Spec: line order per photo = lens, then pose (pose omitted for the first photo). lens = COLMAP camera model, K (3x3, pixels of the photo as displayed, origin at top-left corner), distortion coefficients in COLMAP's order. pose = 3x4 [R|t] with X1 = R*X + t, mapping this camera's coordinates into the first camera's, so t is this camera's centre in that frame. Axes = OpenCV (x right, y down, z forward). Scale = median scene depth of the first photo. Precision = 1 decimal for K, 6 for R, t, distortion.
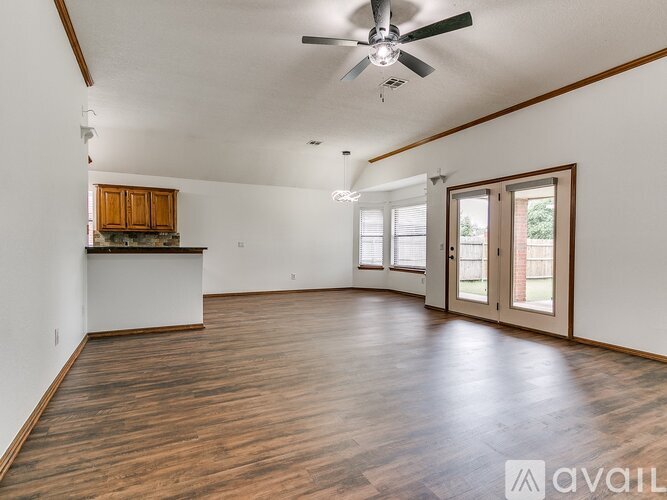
lens RADIAL K [[343.0, 0, 333.5], [0, 343.0, 250.0], [0, 0, 1]] dist [0.025478, -0.000014]
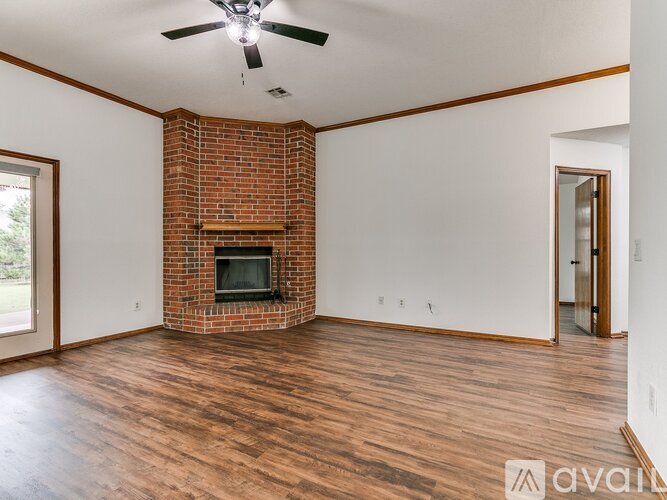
lens RADIAL K [[343.0, 0, 333.5], [0, 343.0, 250.0], [0, 0, 1]] dist [0.025478, -0.000014]
pose [[-0.547541, -0.005611, 0.836760, -0.842836], [0.005941, 0.999926, 0.010592, -0.023346], [-0.836758, 0.010771, -0.547467, 1.515160]]
